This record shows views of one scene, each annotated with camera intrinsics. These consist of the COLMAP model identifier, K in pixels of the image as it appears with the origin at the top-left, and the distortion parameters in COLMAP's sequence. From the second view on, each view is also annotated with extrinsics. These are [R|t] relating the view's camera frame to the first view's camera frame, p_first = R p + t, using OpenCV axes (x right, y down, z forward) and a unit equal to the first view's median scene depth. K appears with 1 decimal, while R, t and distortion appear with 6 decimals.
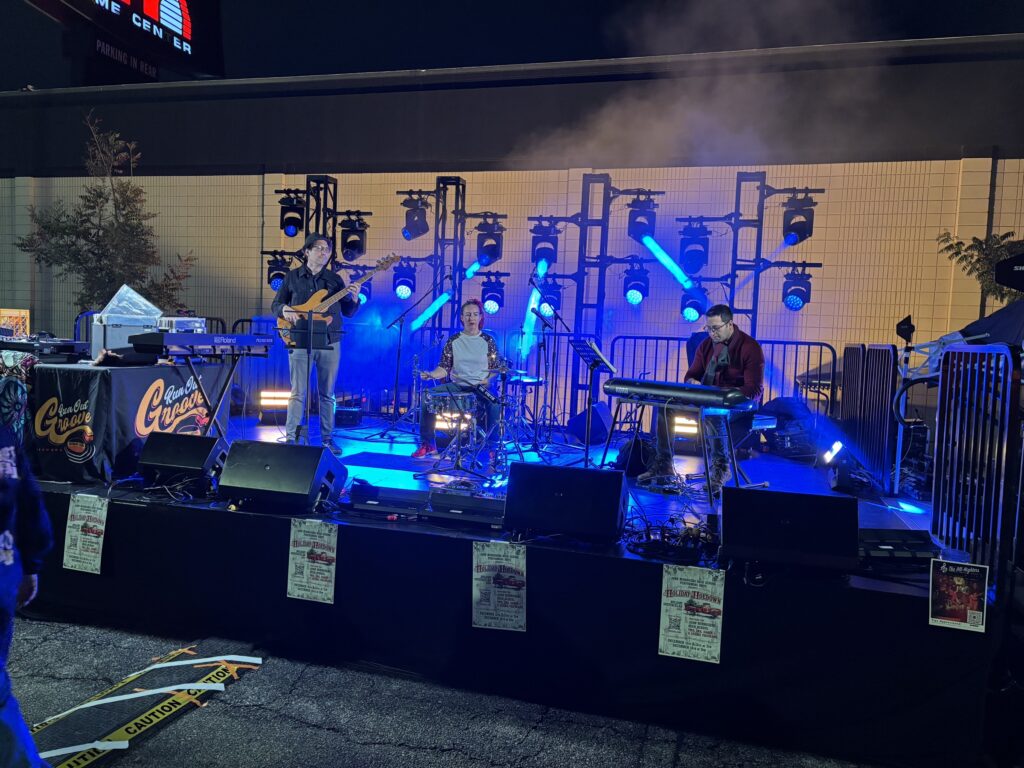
lens RADIAL K [[820.2, 0, 508.6], [0, 820.2, 385.9], [0, 0, 1]] dist [0.003813, -0.001654]
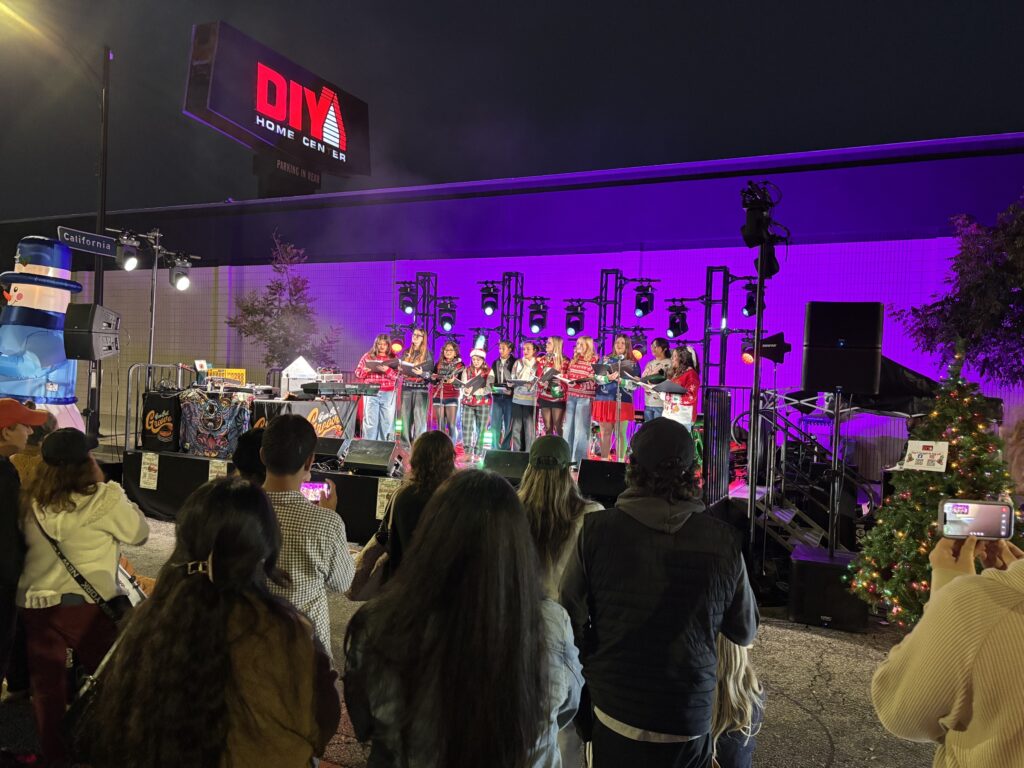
lens RADIAL K [[820.2, 0, 514.0], [0, 820.2, 384.8], [0, 0, 1]] dist [0.003813, -0.001654]
pose [[0.985953, -0.004035, -0.166977, 0.158793], [-0.005484, 0.998387, -0.056507, 0.020727], [0.166936, 0.056628, 0.984340, -0.367319]]
